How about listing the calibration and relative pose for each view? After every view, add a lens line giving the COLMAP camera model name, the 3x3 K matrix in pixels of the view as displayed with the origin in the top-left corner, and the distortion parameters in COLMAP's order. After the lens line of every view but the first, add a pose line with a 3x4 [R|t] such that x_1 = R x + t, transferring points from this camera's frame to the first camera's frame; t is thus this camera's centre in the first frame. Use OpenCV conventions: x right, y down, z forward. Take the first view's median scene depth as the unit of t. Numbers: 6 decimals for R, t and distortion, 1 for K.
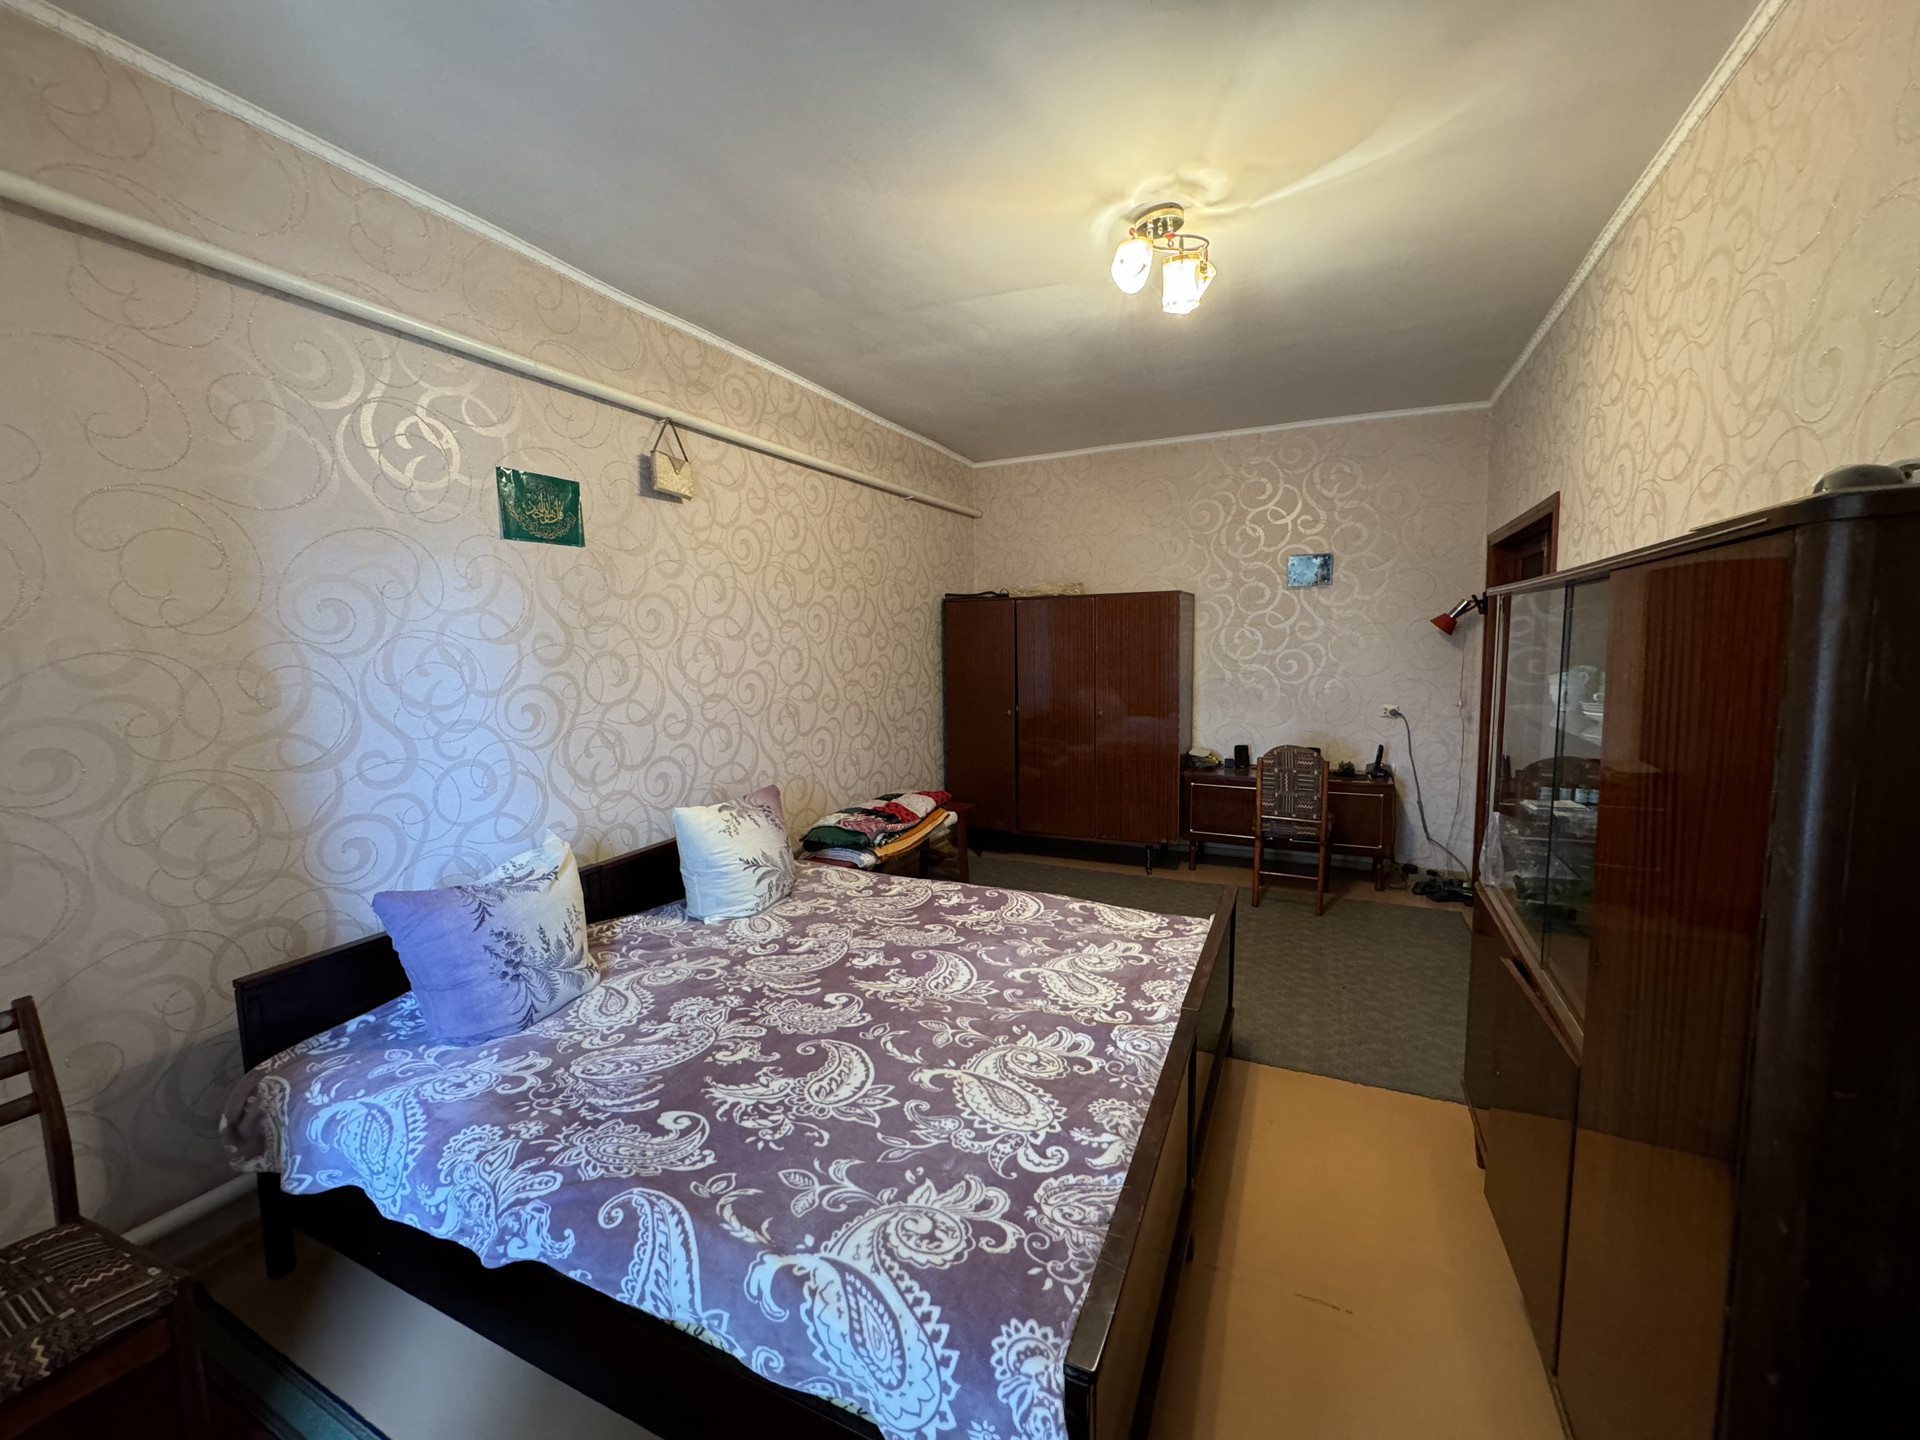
lens RADIAL K [[766.4, 0, 955.3], [0, 766.4, 715.8], [0, 0, 1]] dist [0.000462, 0.000750]
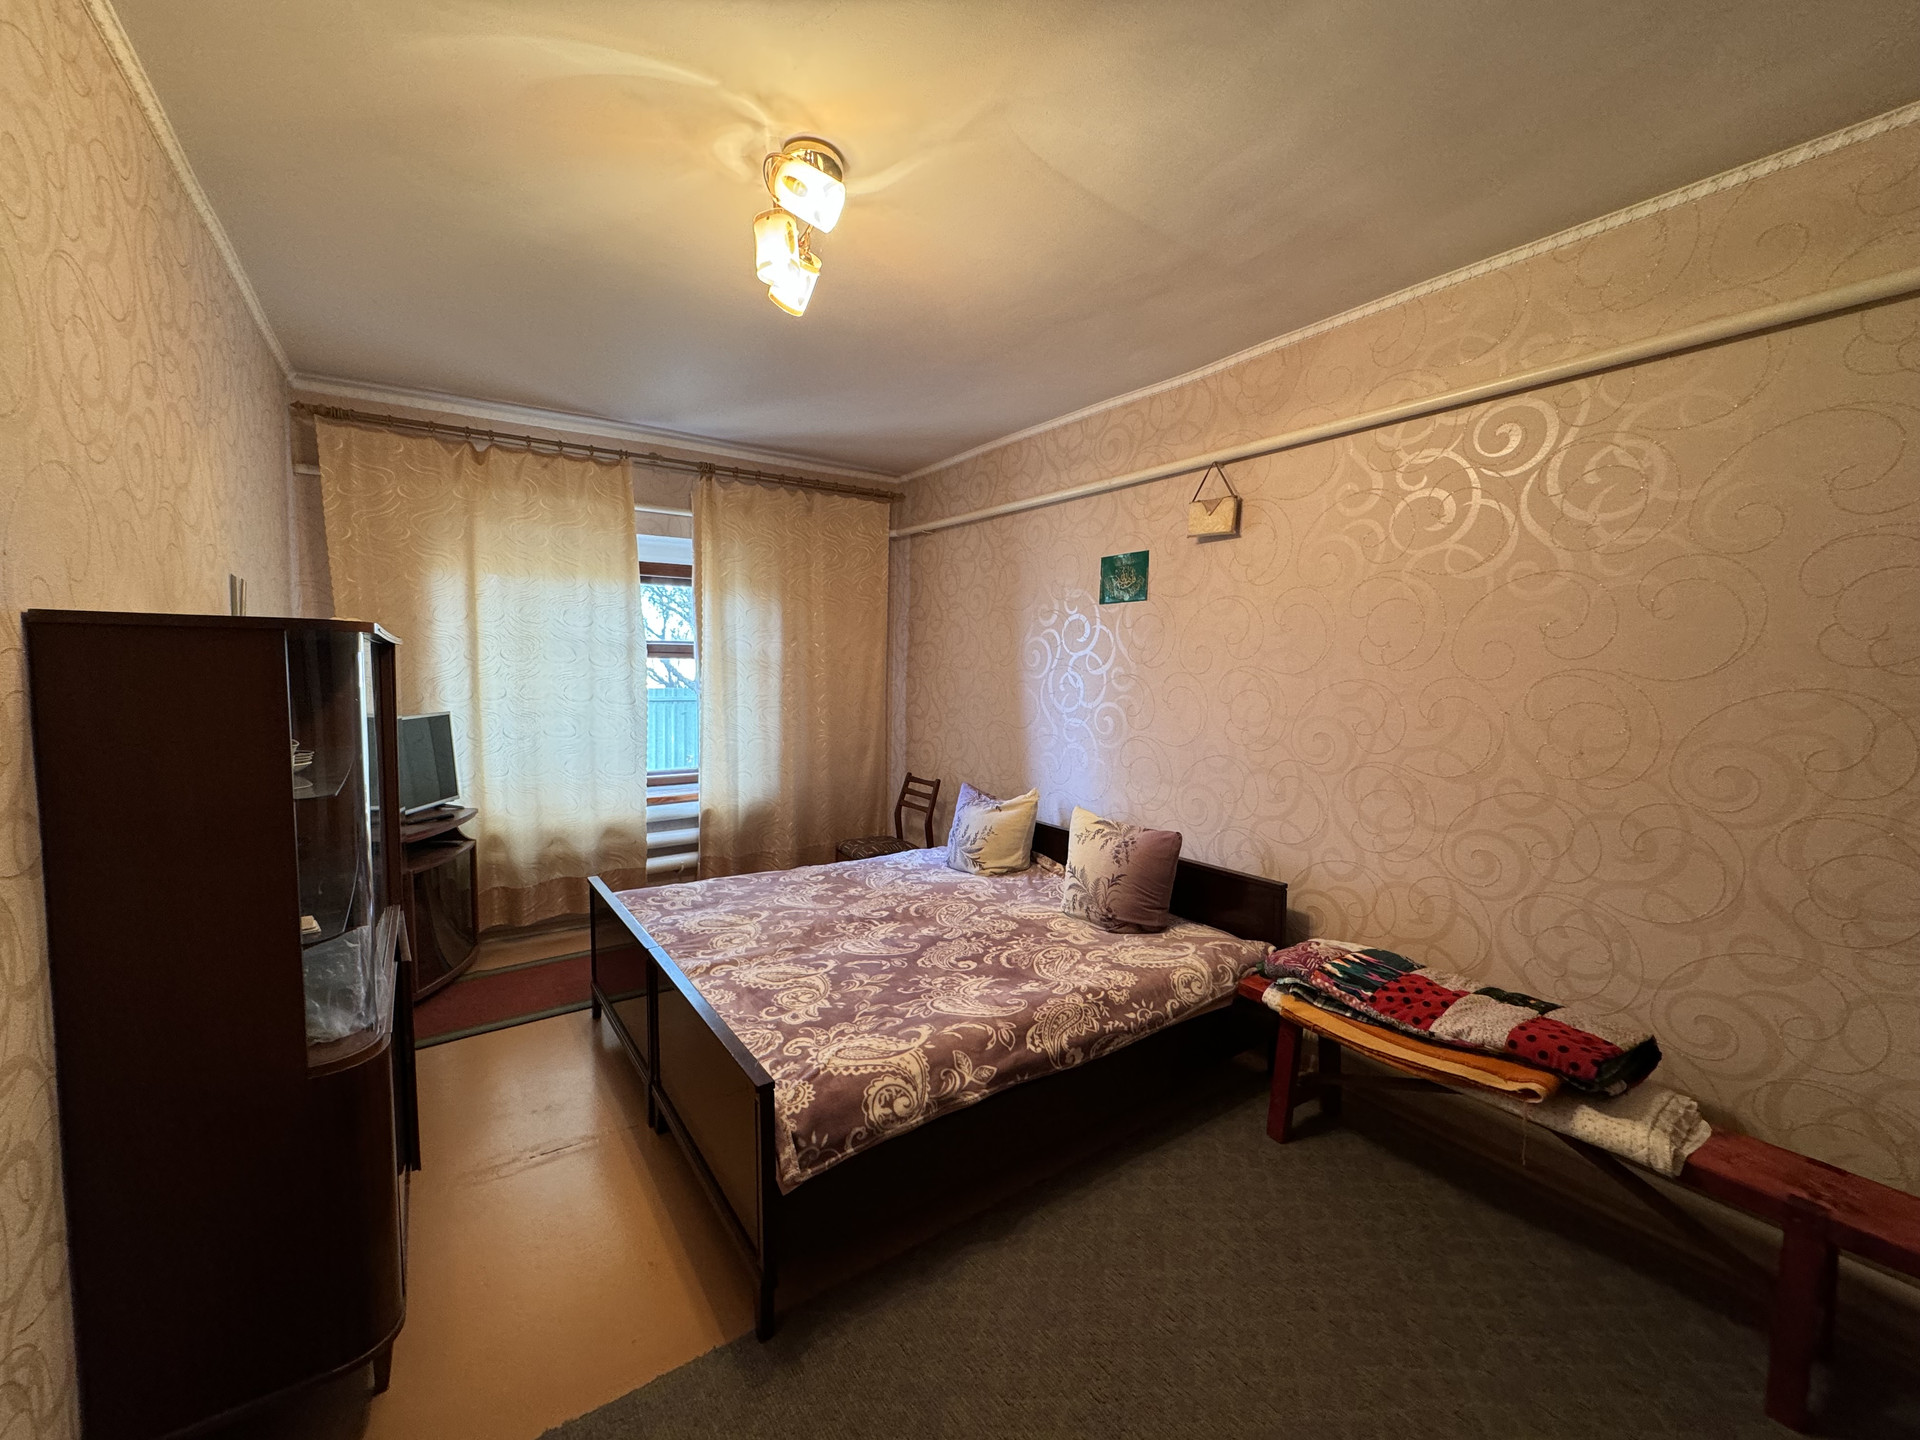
lens RADIAL K [[766.4, 0, 958.3], [0, 766.4, 720.6], [0, 0, 1]] dist [0.000462, 0.000750]
pose [[-0.487714, 0.077574, -0.869550, 0.805726], [-0.091550, 0.986007, 0.139312, -0.173943], [0.868190, 0.147552, -0.473788, 1.380761]]
